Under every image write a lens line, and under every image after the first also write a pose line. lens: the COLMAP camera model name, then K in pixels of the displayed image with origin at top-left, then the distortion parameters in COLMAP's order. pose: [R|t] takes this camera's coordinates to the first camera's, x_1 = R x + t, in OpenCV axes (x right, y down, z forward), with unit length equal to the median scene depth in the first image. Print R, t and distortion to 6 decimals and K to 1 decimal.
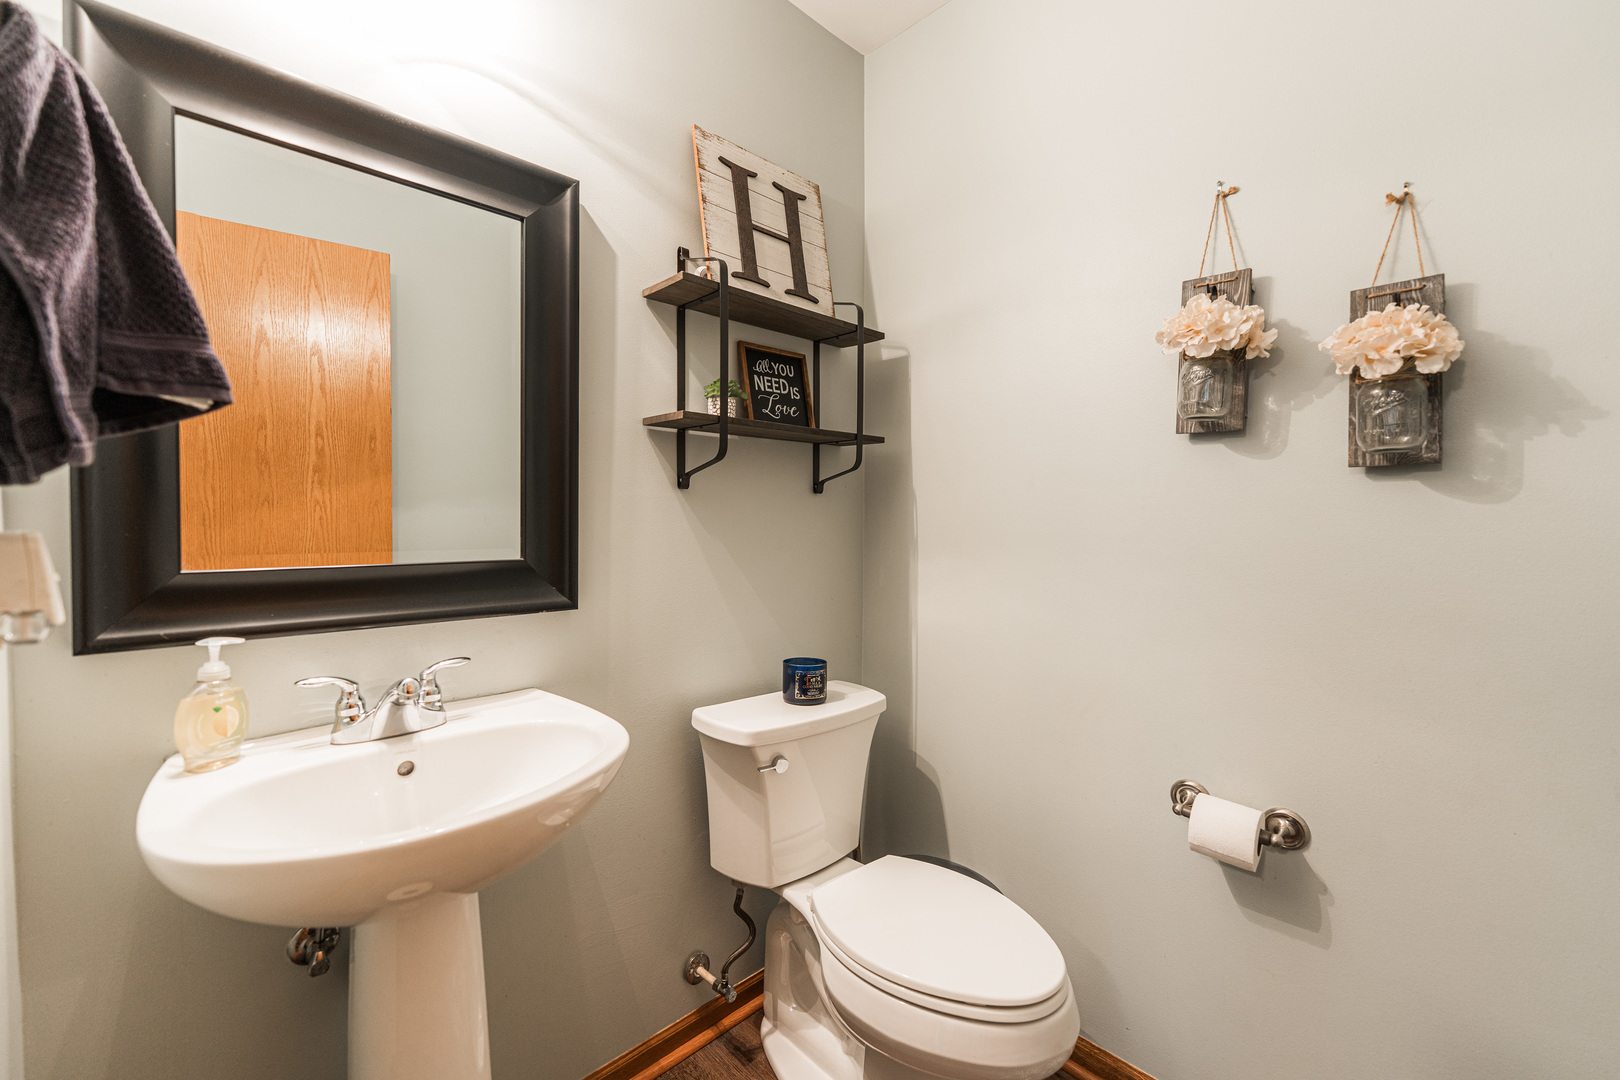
lens RADIAL K [[654.1, 0, 811.9], [0, 654.1, 540.5], [0, 0, 1]] dist [0.000586, -0.000042]
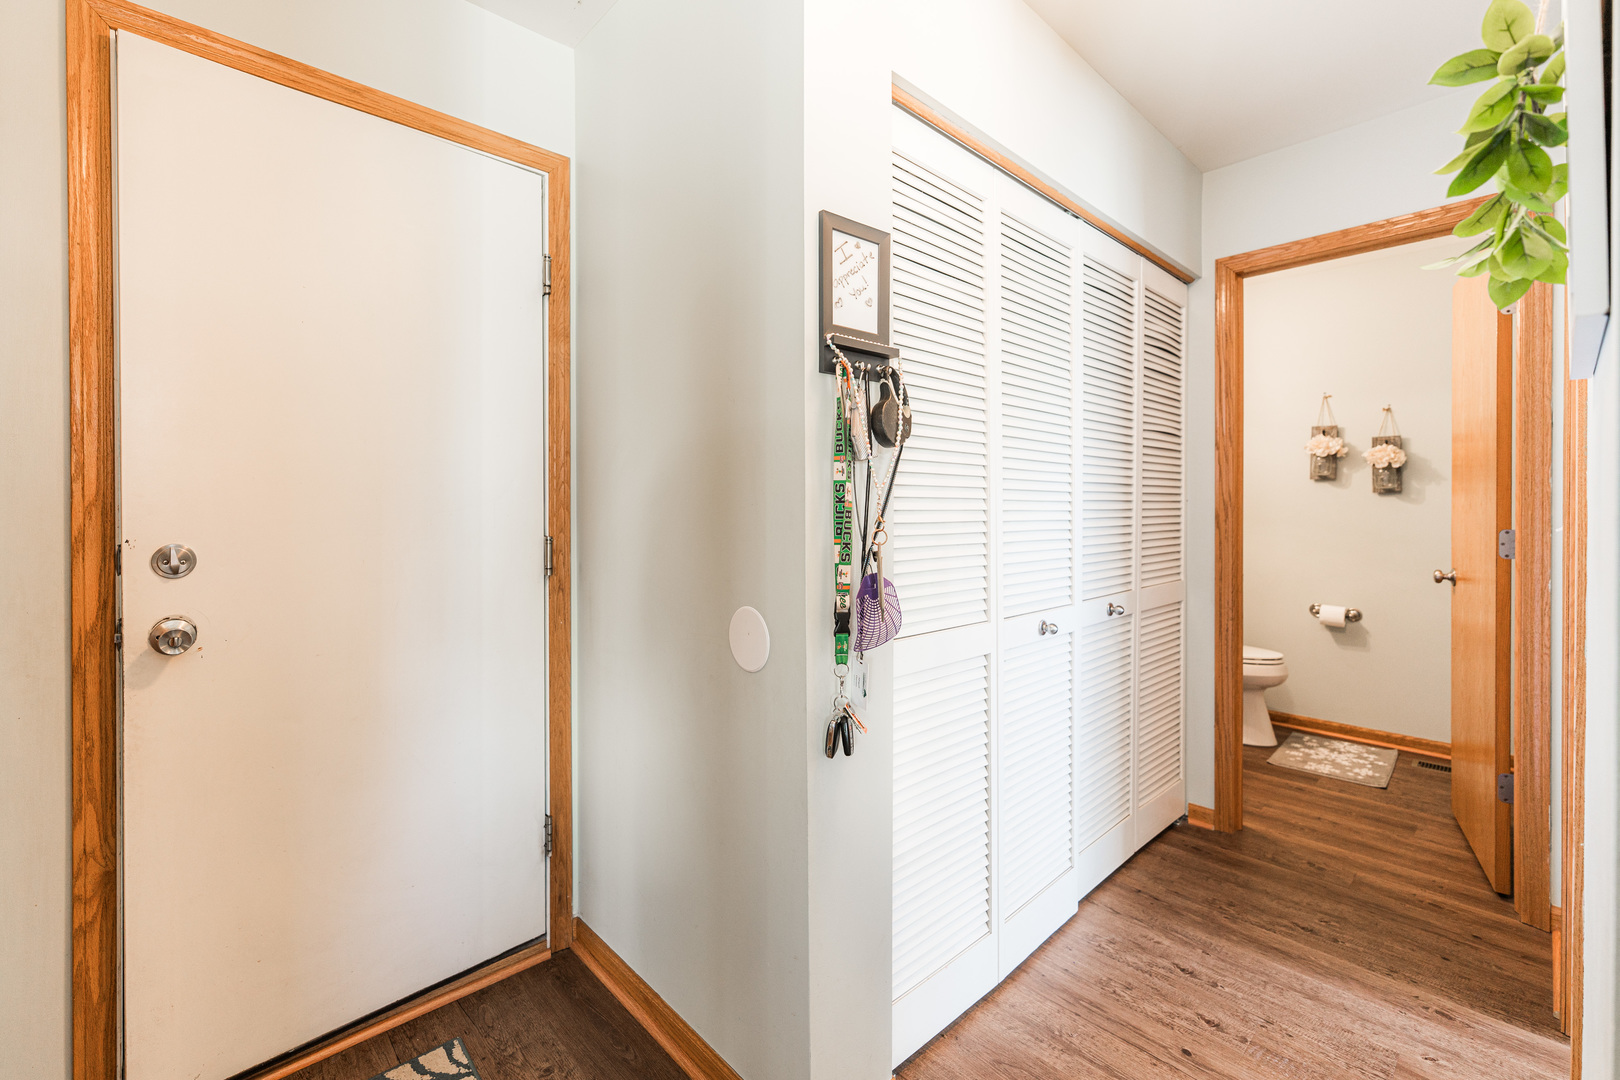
lens RADIAL K [[654.1, 0, 807.8], [0, 654.1, 525.9], [0, 0, 1]] dist [0.000586, -0.000042]
pose [[0.999619, -0.011779, -0.024973, -1.784415], [0.011491, 0.999866, -0.011637, 0.050569], [0.025107, 0.011346, 0.999620, -2.171334]]
